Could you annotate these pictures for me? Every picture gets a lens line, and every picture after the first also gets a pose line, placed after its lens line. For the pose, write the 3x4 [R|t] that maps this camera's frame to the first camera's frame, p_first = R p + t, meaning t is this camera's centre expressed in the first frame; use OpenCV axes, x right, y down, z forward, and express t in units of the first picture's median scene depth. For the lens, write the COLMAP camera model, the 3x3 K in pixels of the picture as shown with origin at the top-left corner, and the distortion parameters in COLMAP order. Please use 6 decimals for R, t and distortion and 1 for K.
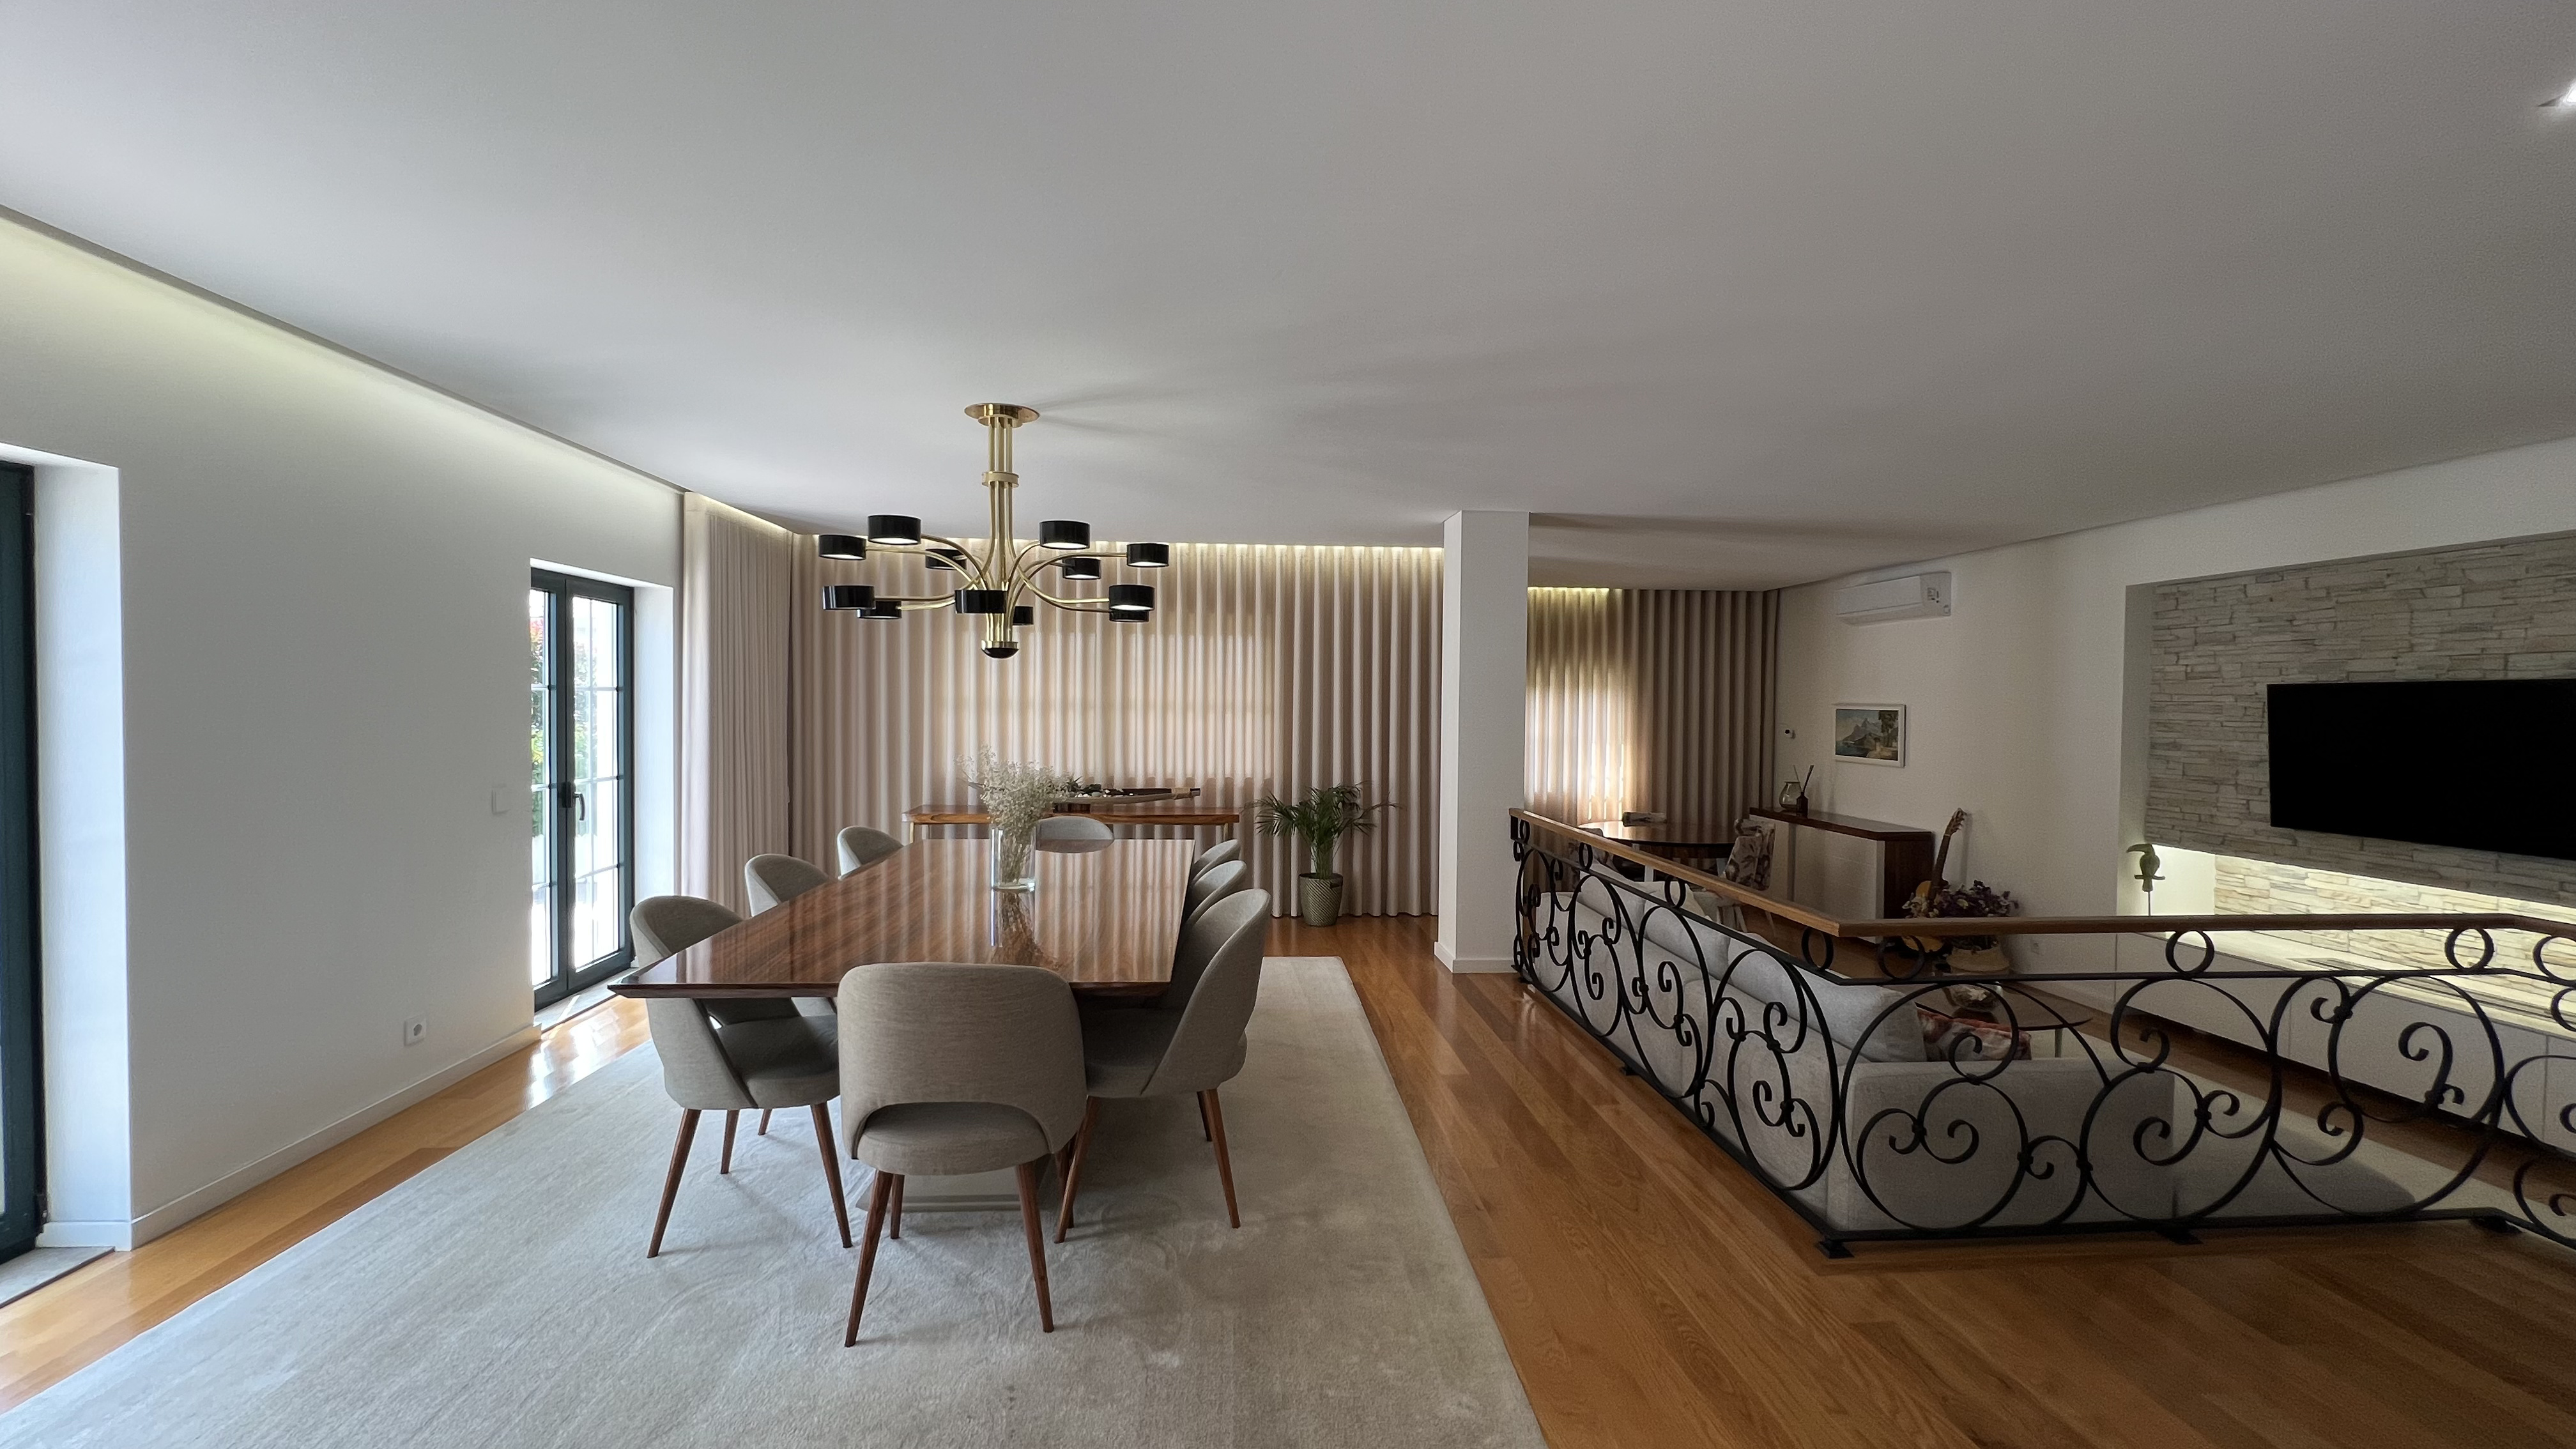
lens RADIAL K [[1033.0, 0, 1281.7], [0, 1033.0, 725.9], [0, 0, 1]] dist [-0.003191, 0.000658]
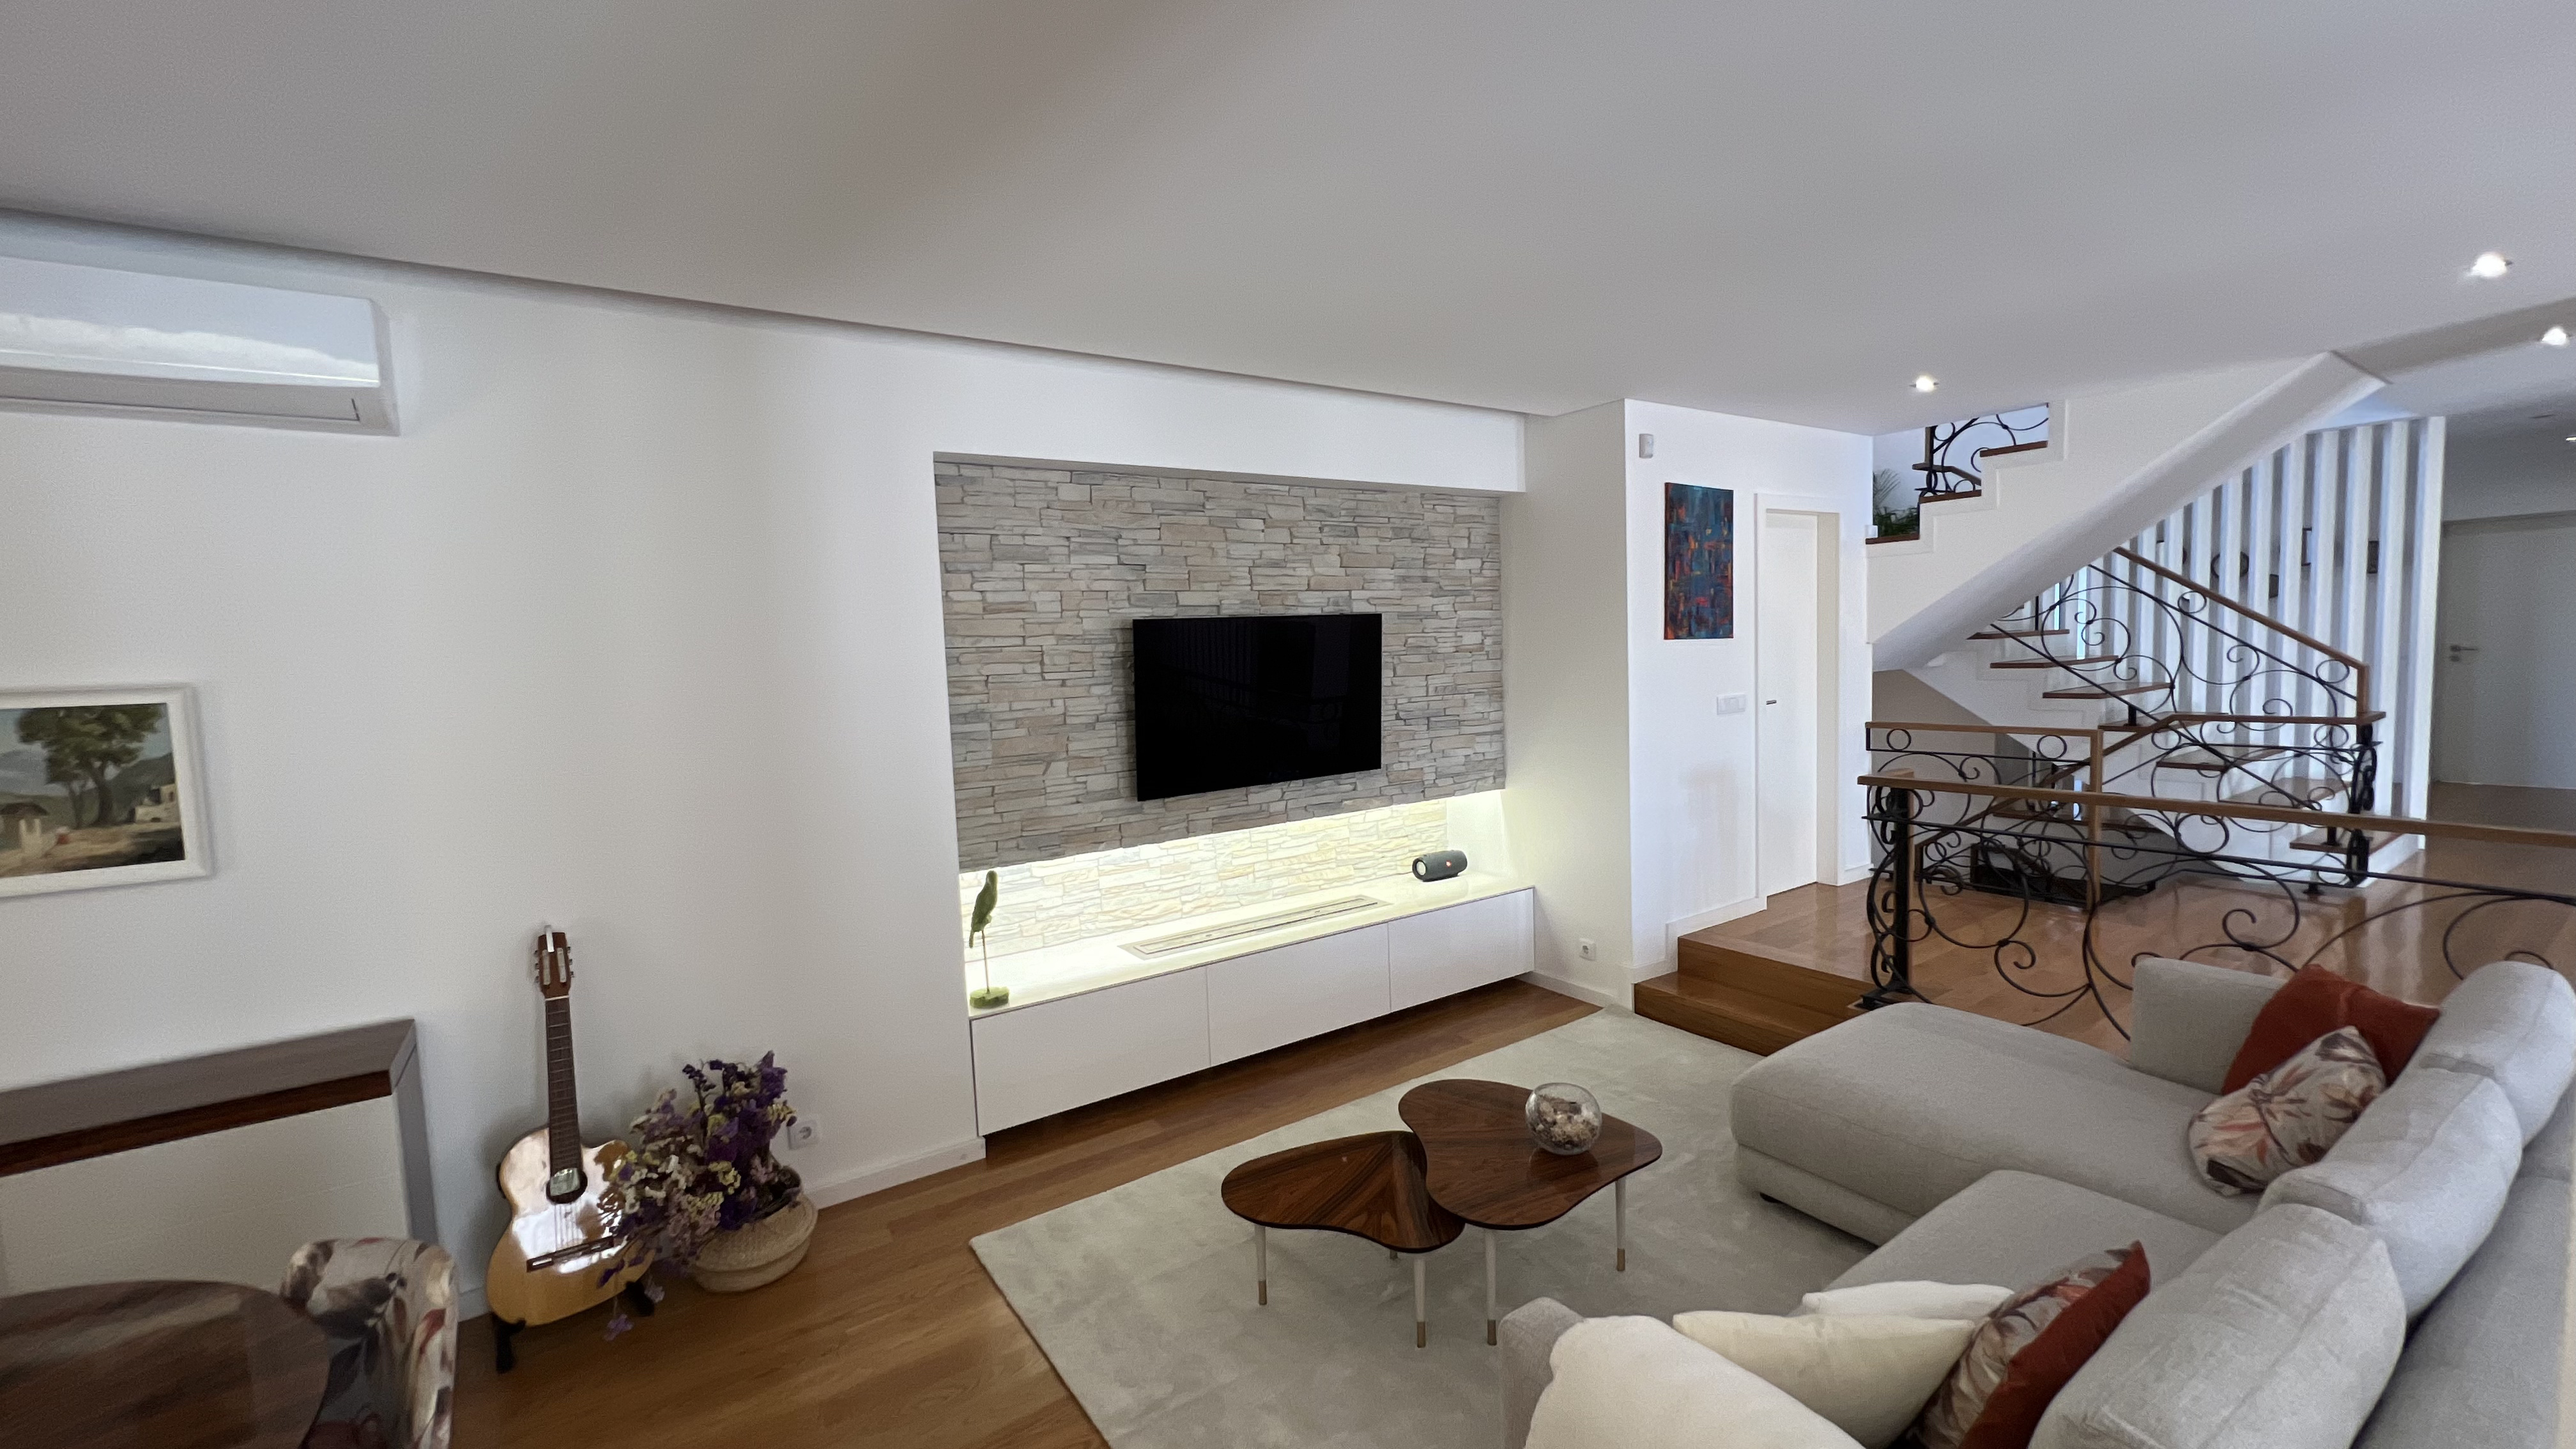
lens RADIAL K [[1033.0, 0, 1281.7], [0, 1033.0, 725.9], [0, 0, 1]] dist [-0.003191, 0.000658]
pose [[-0.493982, -0.057178, 0.867590, 0.223479], [0.055341, 0.993745, 0.097001, -0.029264], [-0.867709, 0.095930, -0.487727, 1.260850]]
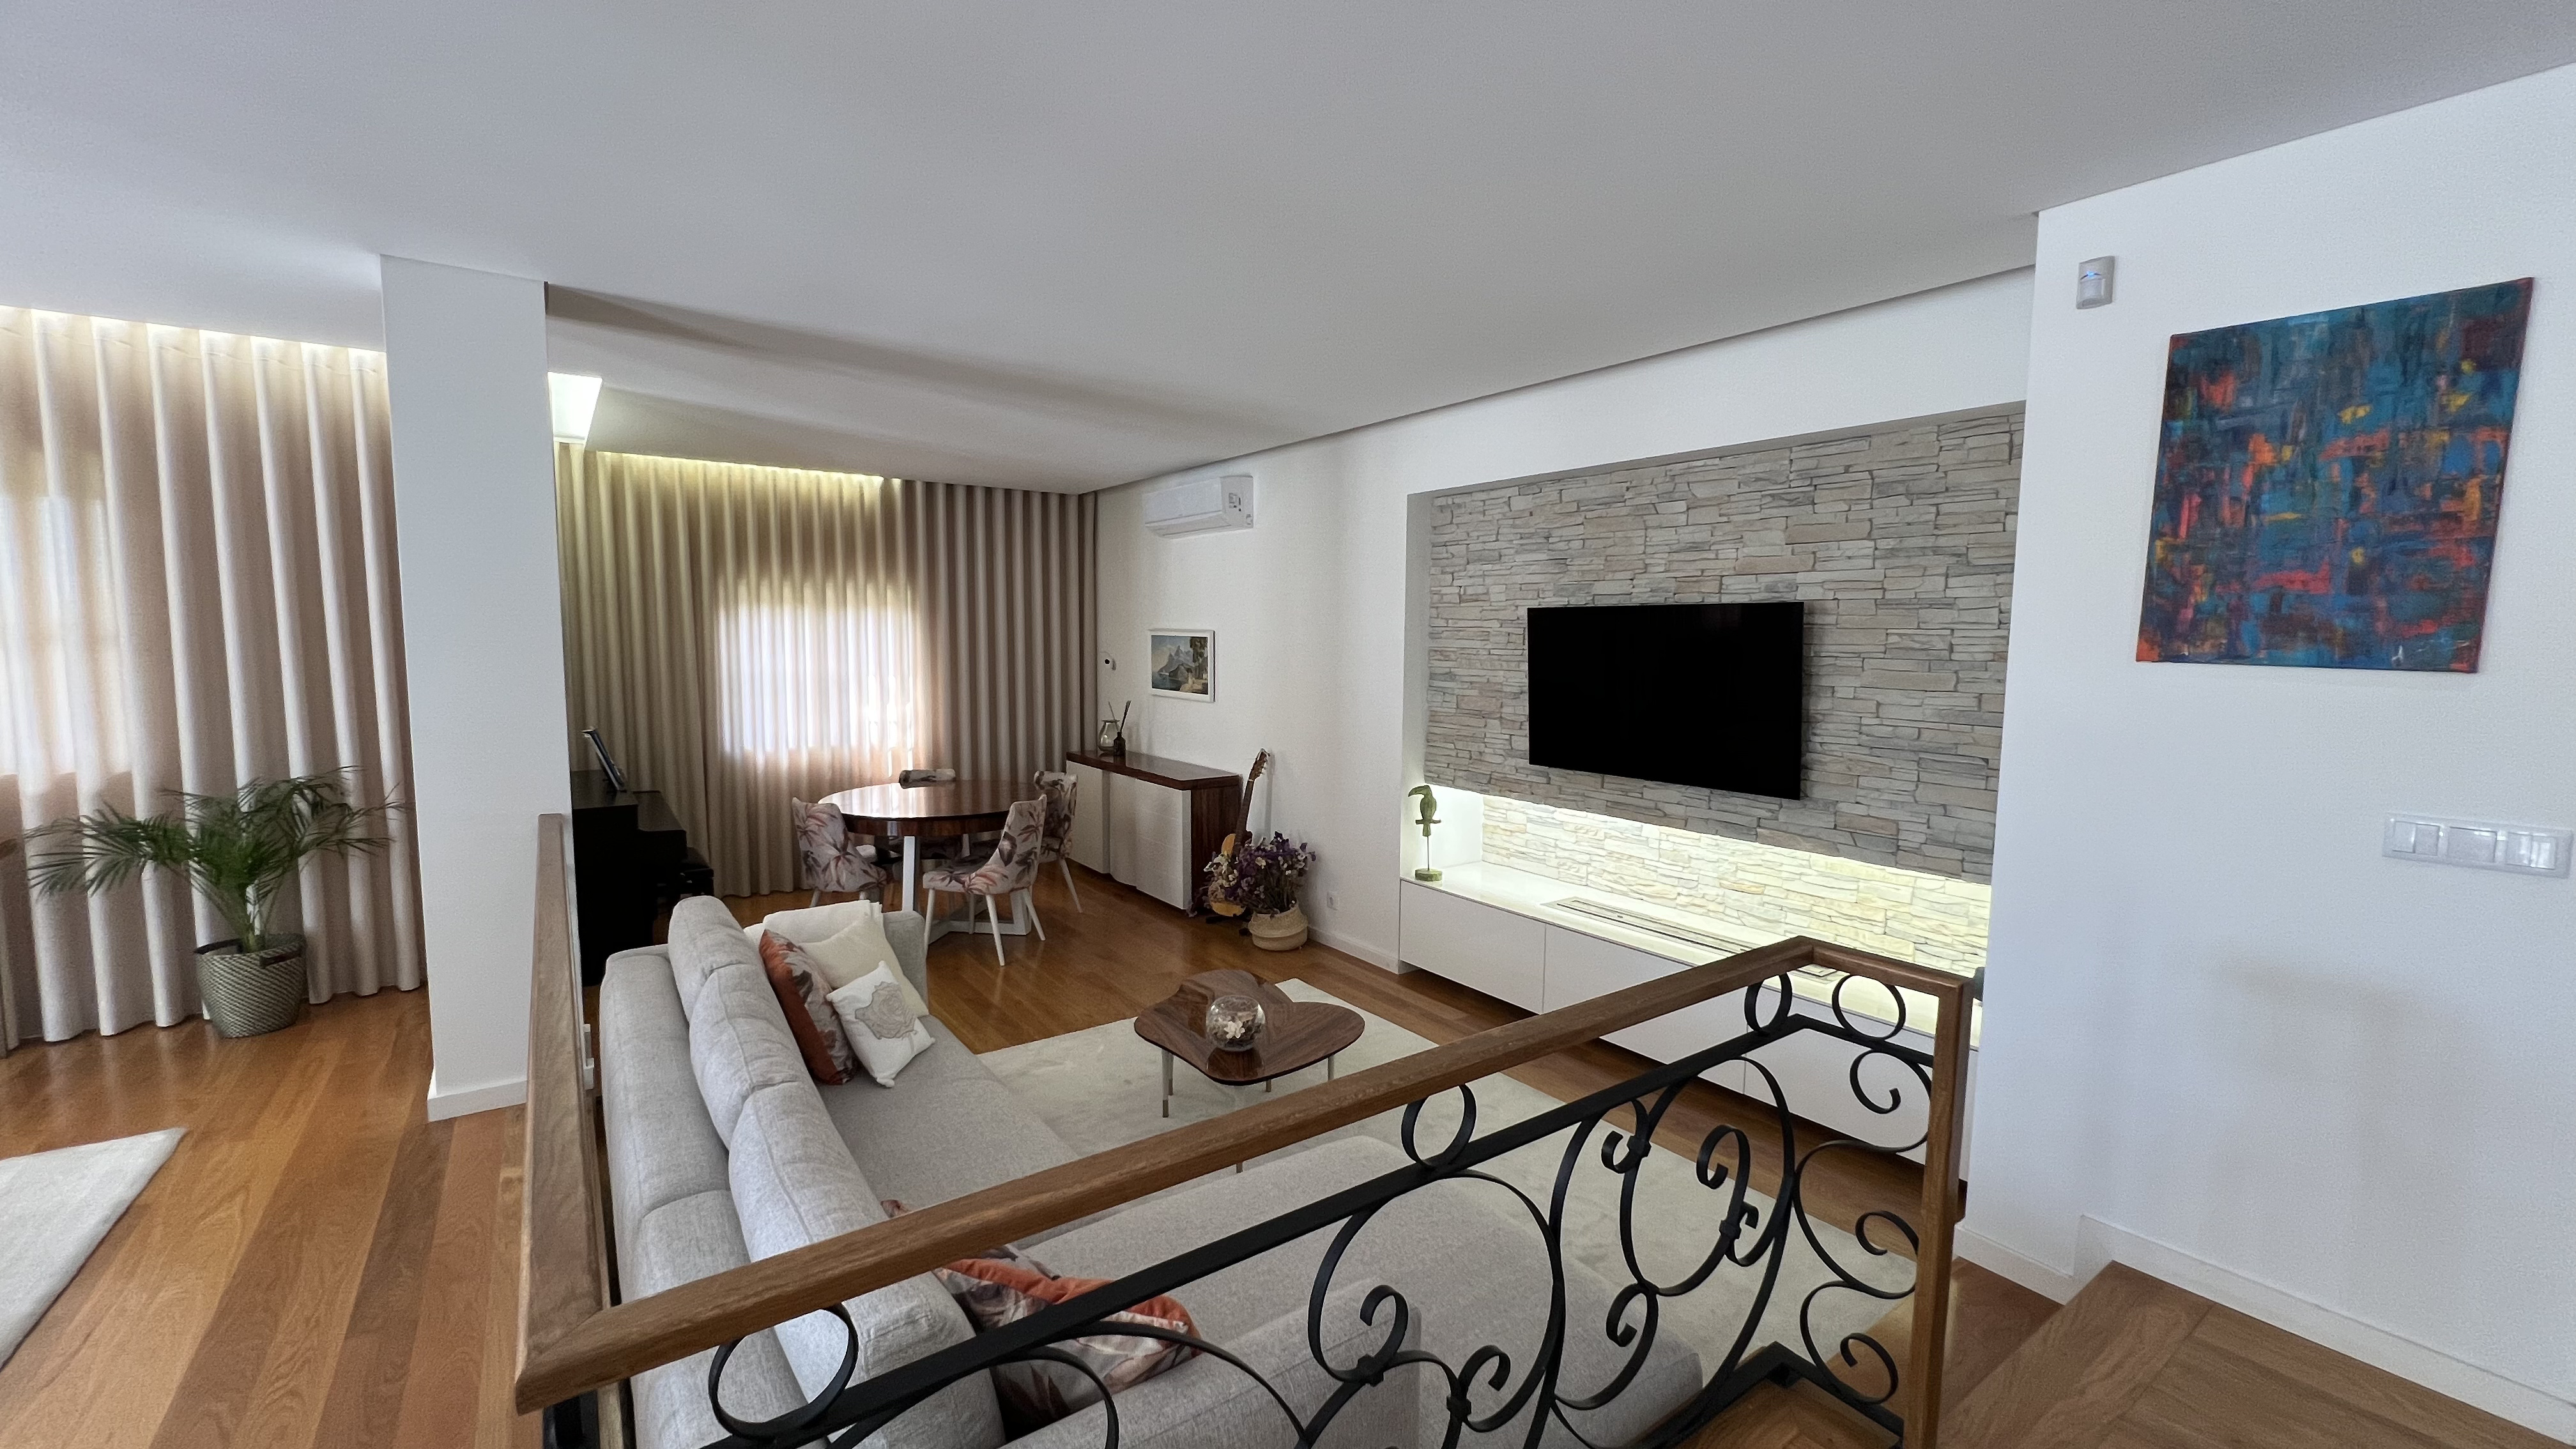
lens RADIAL K [[1030.7, 0, 1281.1], [0, 1030.7, 725.1], [0, 0, 1]] dist [-0.002213, 0.000360]
pose [[0.857493, -0.048096, 0.512243, 0.299170], [0.011053, 0.997113, 0.075120, -0.007992], [-0.514377, -0.058753, 0.855549, 0.327492]]
